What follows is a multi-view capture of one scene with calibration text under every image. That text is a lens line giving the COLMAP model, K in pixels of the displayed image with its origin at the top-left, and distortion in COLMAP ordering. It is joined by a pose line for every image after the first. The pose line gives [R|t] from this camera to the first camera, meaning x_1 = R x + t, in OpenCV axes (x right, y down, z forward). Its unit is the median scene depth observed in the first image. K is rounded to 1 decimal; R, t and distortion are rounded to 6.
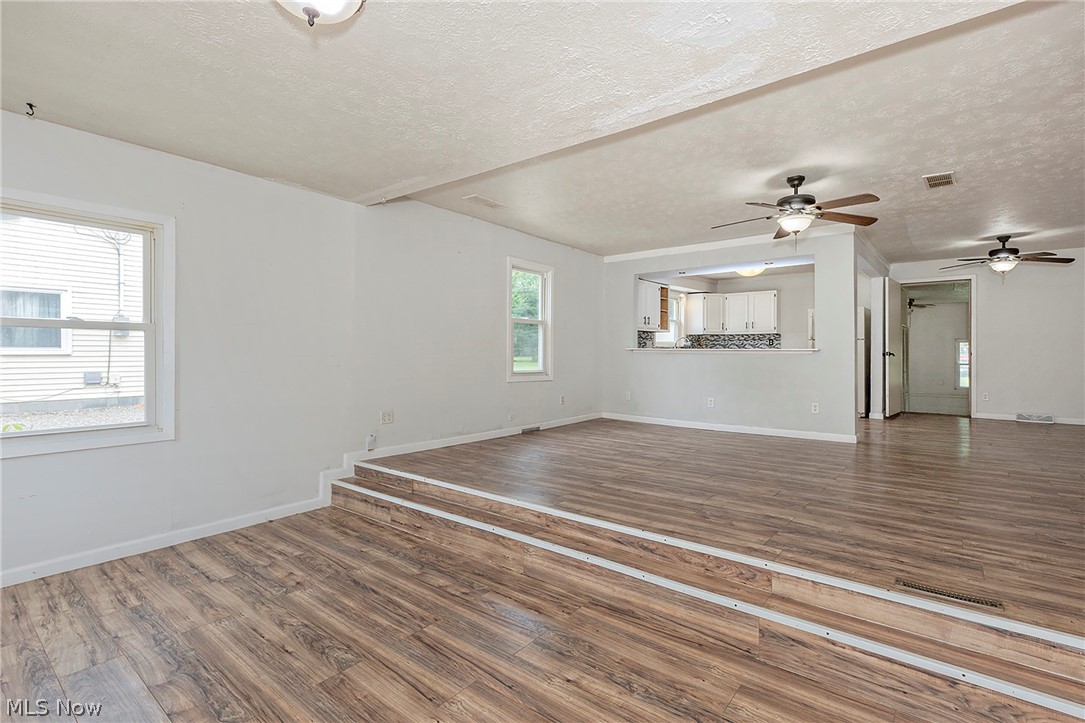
lens RADIAL K [[497.2, 0, 590.6], [0, 497.2, 341.9], [0, 0, 1]] dist [0.001306, -0.001023]
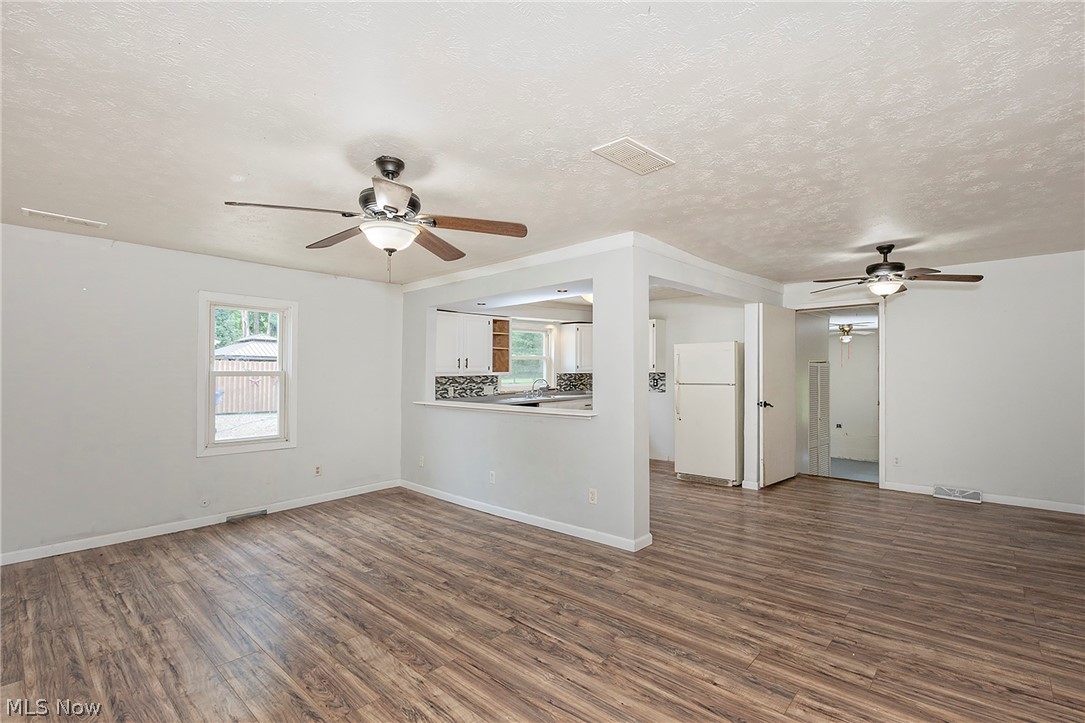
lens RADIAL K [[497.2, 0, 583.2], [0, 497.2, 355.2], [0, 0, 1]] dist [0.001306, -0.001023]
pose [[0.998322, -0.015533, -0.055783, 0.763281], [0.014952, 0.999830, -0.010811, -0.096023], [0.055941, 0.009959, 0.998384, 0.470954]]
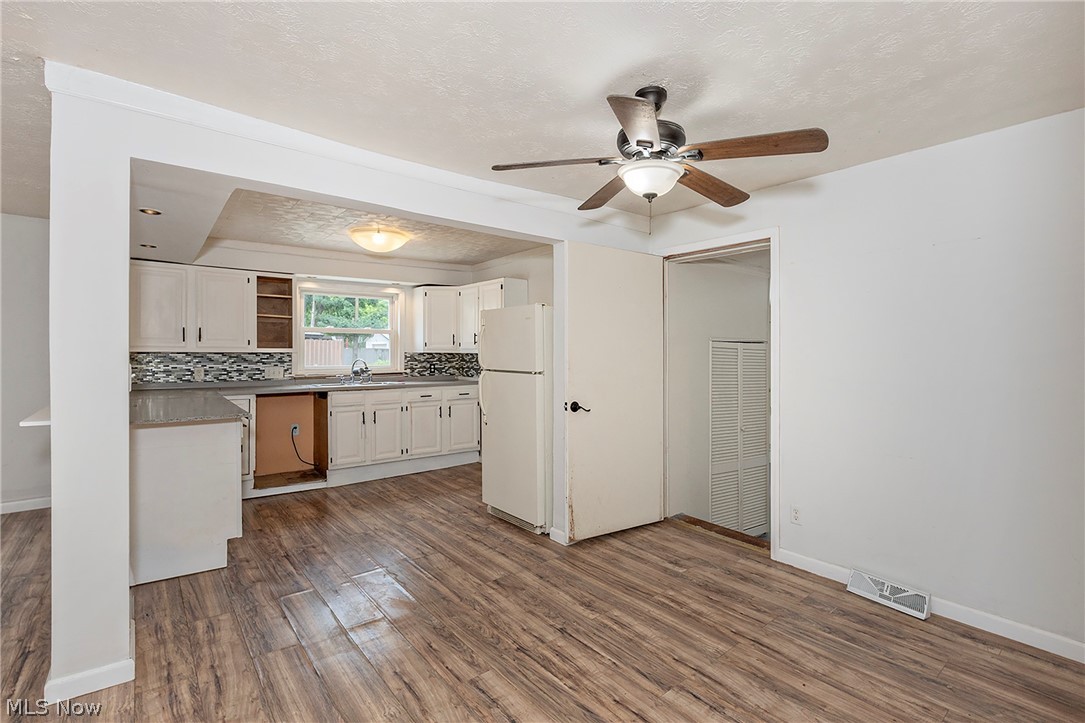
lens RADIAL K [[497.2, 0, 590.2], [0, 497.2, 352.6], [0, 0, 1]] dist [0.001306, -0.001023]
pose [[0.977779, 0.008032, -0.209484, 1.477784], [-0.003450, 0.999747, 0.022227, -0.079565], [0.209609, -0.021011, 0.977559, 1.141392]]
